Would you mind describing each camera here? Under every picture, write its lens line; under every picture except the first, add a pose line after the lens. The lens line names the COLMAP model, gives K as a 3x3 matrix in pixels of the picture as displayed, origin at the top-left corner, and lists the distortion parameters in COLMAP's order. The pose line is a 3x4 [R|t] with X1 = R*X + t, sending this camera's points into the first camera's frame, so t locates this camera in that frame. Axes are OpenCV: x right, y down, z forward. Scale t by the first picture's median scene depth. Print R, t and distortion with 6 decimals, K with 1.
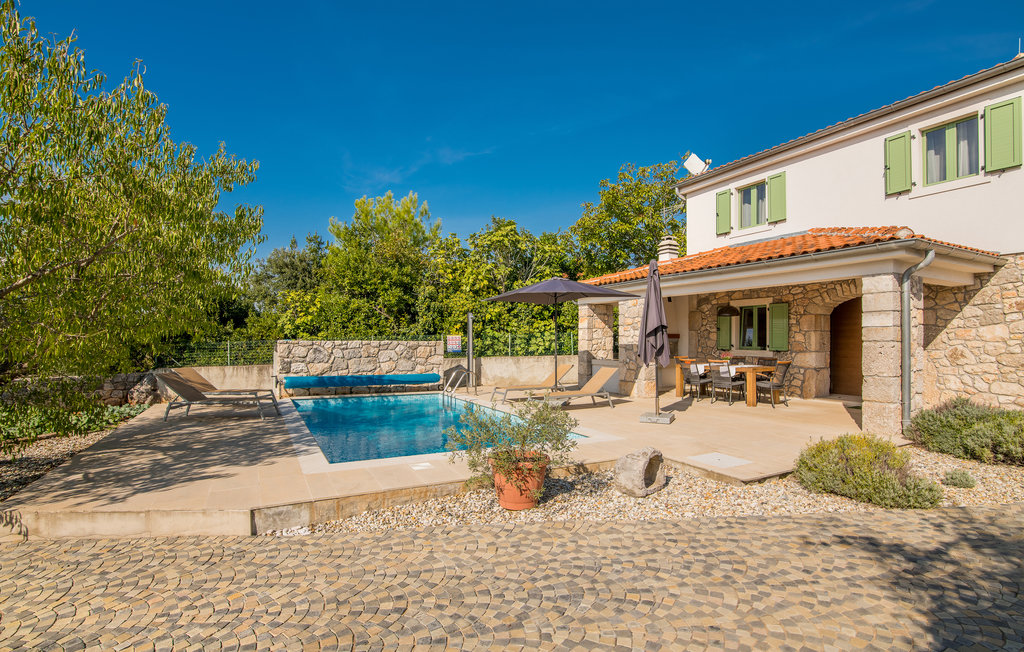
lens RADIAL K [[496.9, 0, 508.7], [0, 496.9, 331.6], [0, 0, 1]] dist [0.000487, 0.000030]
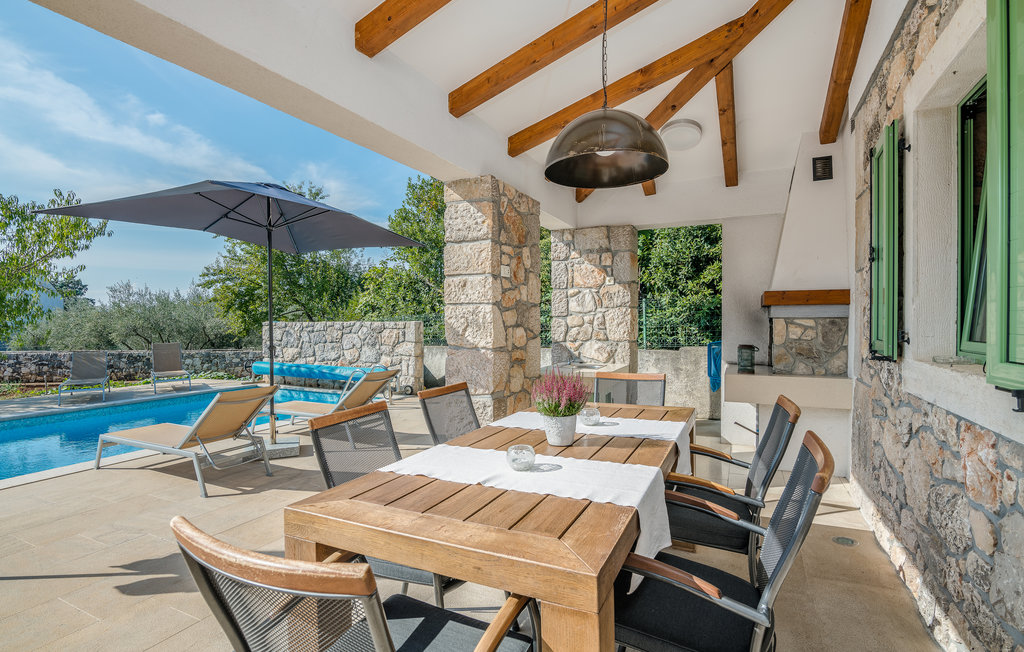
lens RADIAL K [[496.9, 0, 511.6], [0, 496.9, 326.6], [0, 0, 1]] dist [0.000487, 0.000030]
pose [[0.591470, -0.005195, -0.806310, 0.513853], [0.013626, 0.999901, 0.003553, 0.026795], [0.806212, -0.013089, 0.591482, 0.748538]]
